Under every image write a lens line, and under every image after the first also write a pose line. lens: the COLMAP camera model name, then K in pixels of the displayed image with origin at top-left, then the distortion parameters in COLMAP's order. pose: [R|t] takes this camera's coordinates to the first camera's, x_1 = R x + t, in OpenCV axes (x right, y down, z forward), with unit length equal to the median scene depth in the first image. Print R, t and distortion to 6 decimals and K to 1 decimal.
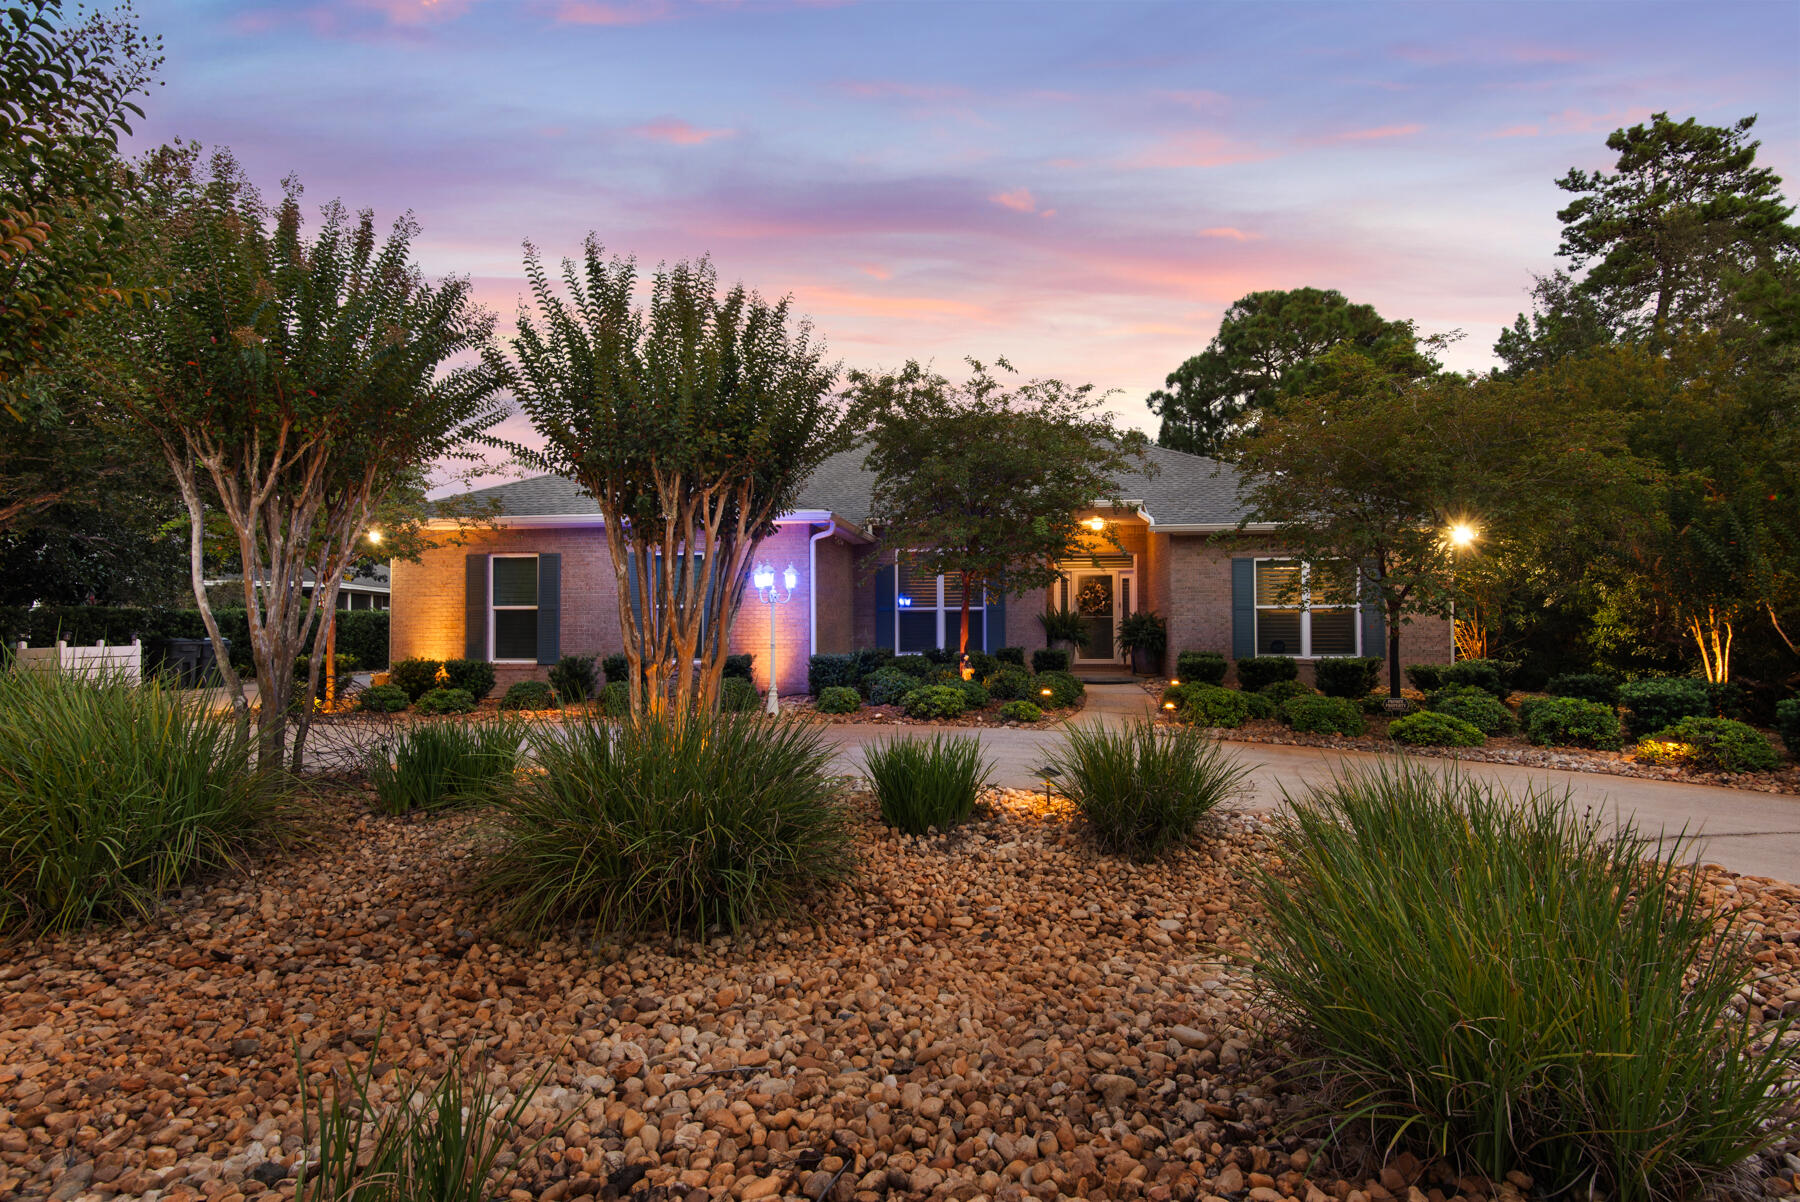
lens RADIAL K [[988.7, 0, 900.0], [0, 988.7, 601.0], [0, 0, 1]] dist [-0.000114, 0.000001]
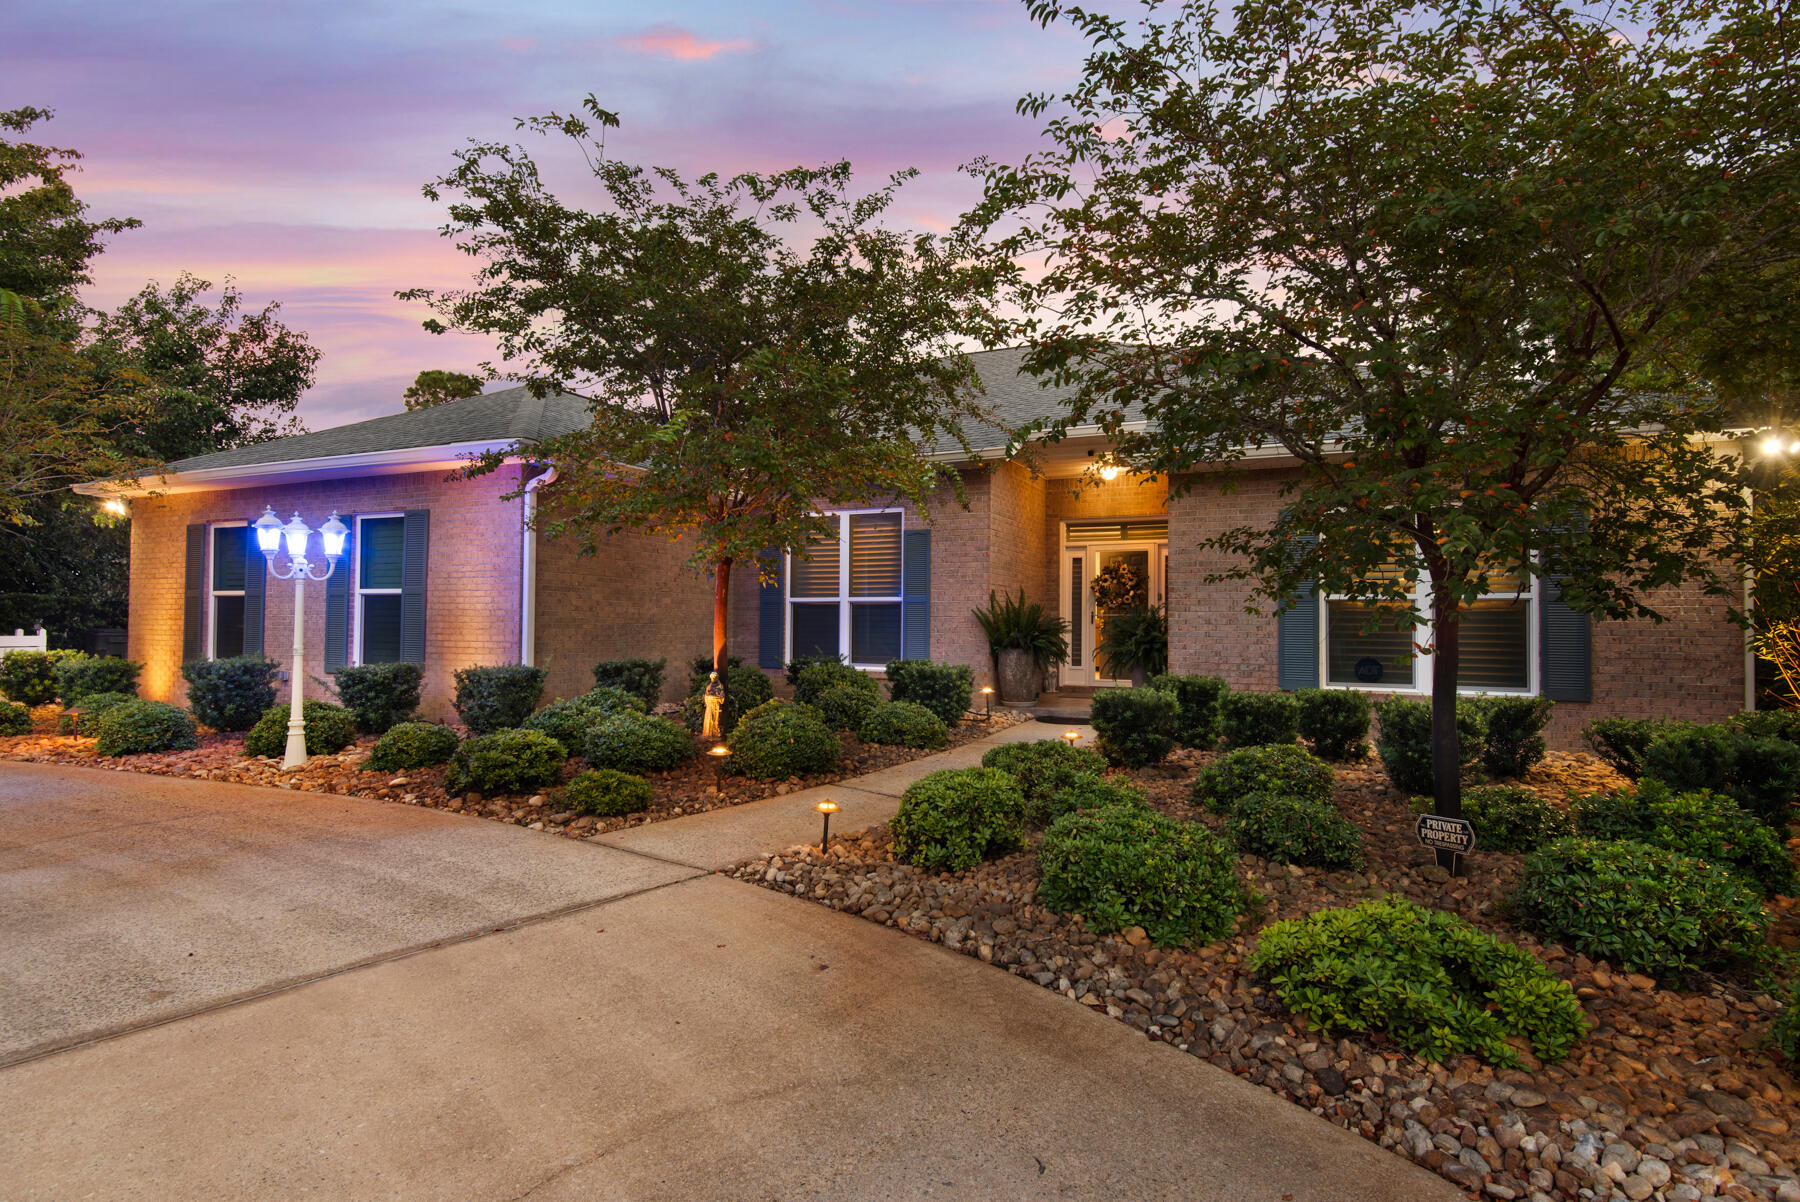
lens RADIAL K [[988.7, 0, 900.0], [0, 988.7, 601.0], [0, 0, 1]] dist [-0.000114, 0.000001]
pose [[0.958953, 0.006008, -0.283500, 0.268321], [-0.005102, 0.999979, 0.003934, 0.005772], [0.283518, -0.002326, 0.958964, 0.362668]]
